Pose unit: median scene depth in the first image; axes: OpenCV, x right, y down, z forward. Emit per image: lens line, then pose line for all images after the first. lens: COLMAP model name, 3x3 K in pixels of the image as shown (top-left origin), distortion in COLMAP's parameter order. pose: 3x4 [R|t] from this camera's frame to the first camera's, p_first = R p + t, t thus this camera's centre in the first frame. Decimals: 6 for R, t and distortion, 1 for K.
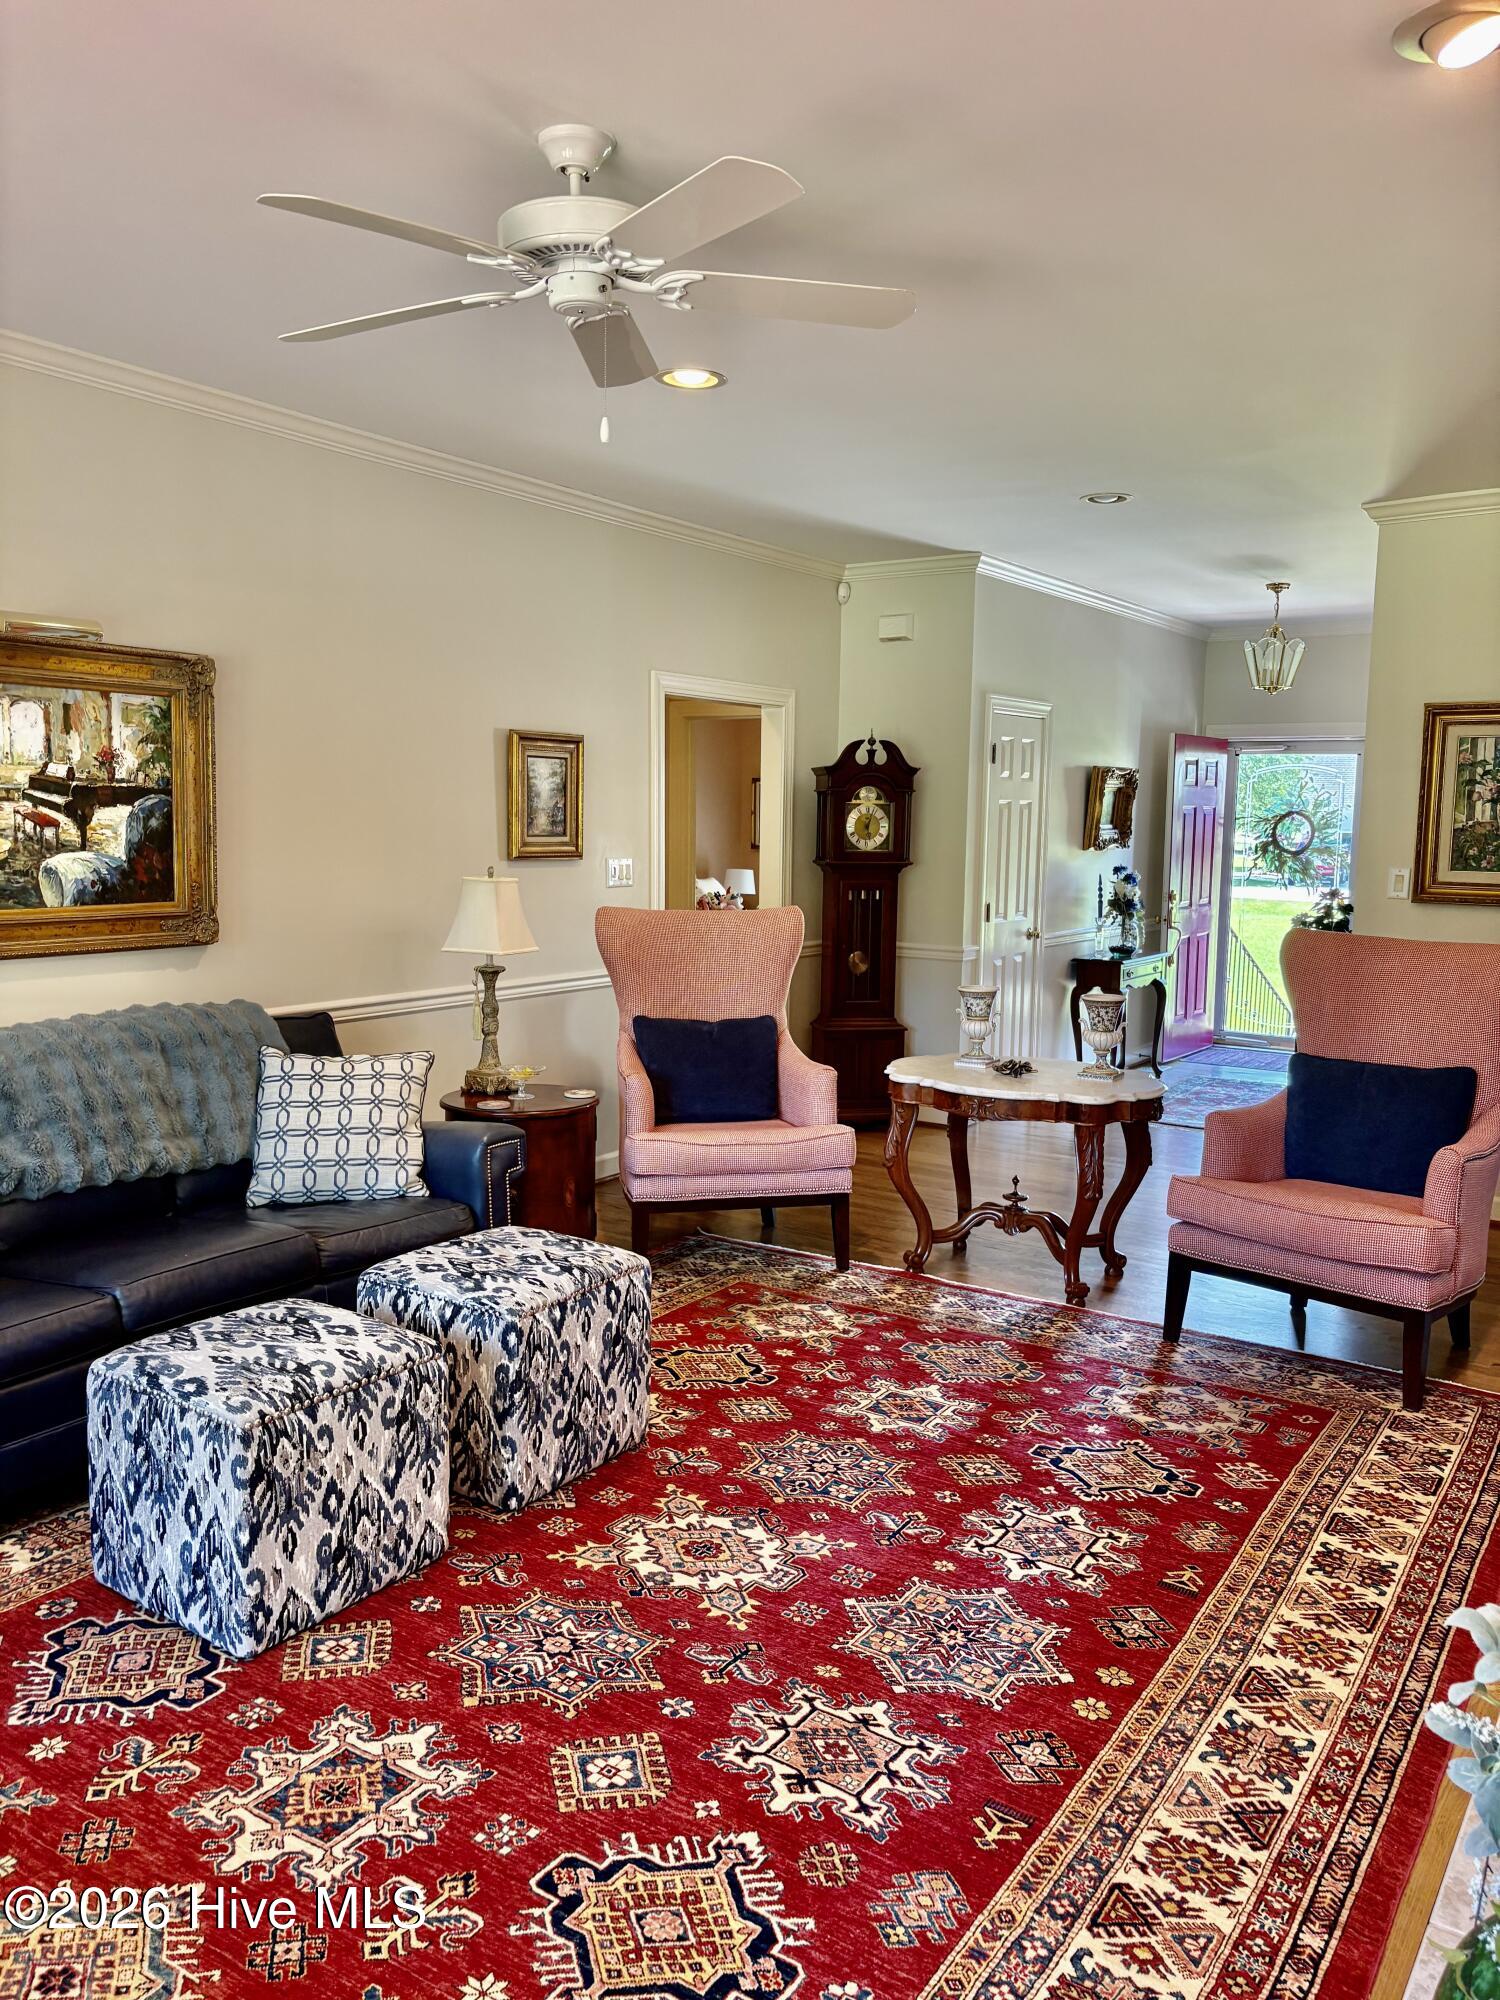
lens RADIAL K [[1523.8, 0, 748.8], [0, 1523.8, 997.5], [0, 0, 1]] dist [0.114604, -0.162261]
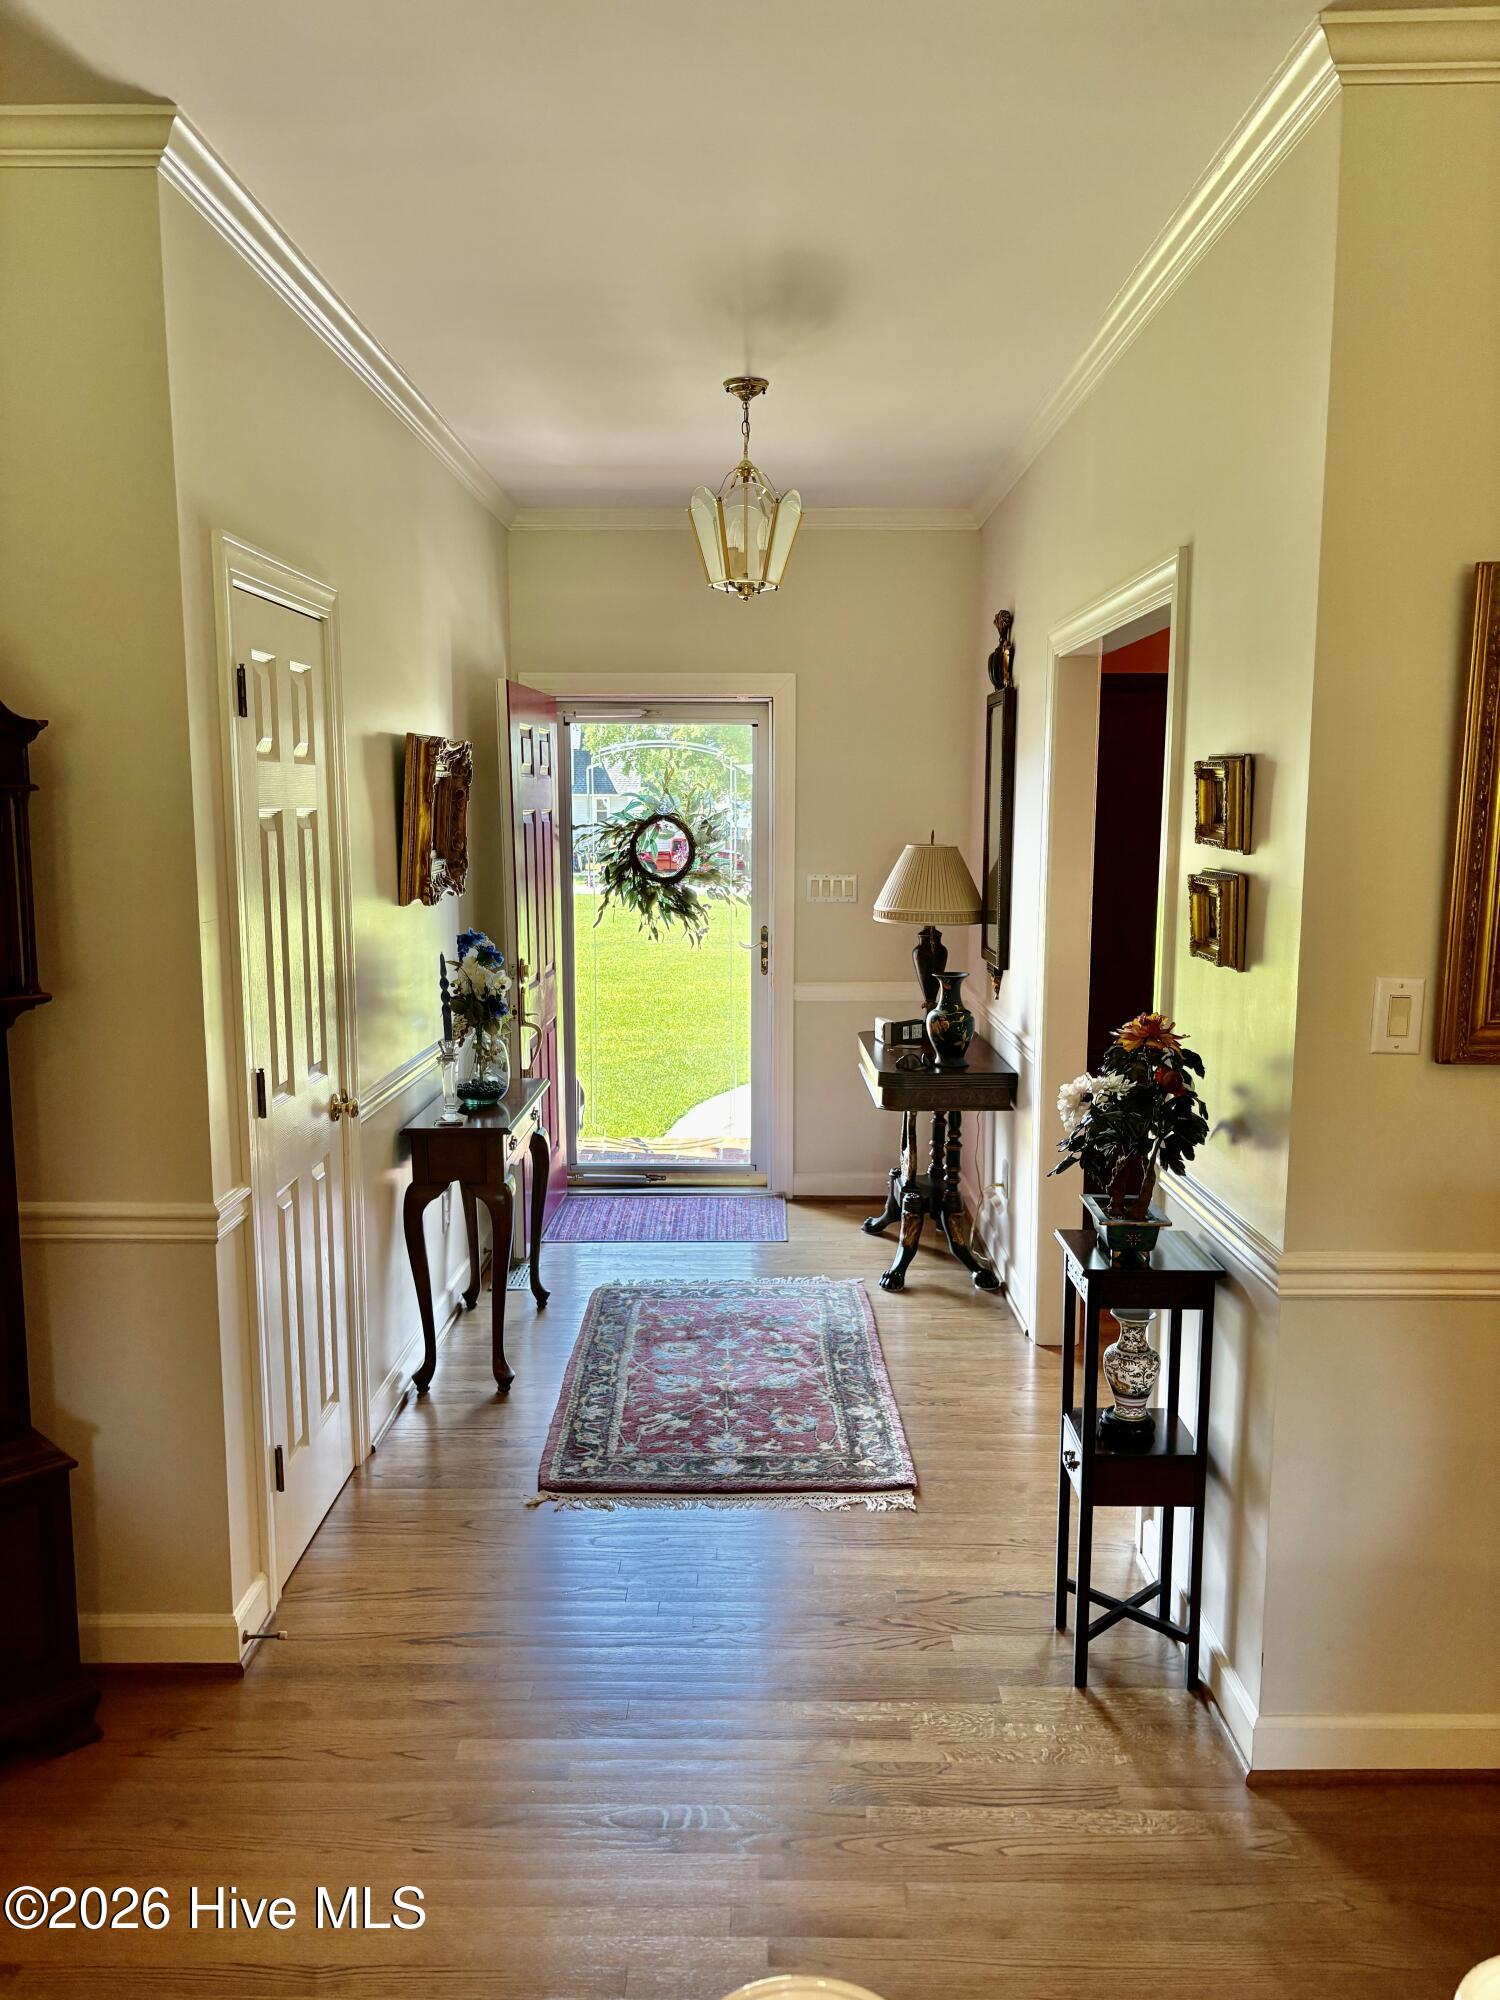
lens RADIAL K [[1537.4, 0, 748.9], [0, 1537.4, 1010.5], [0, 0, 1]] dist [0.034800, -0.012438]
pose [[0.836208, -0.088748, 0.541184, 0.041389], [0.079853, 0.996006, 0.039950, -0.071969], [-0.542568, 0.009809, 0.839955, 0.515778]]
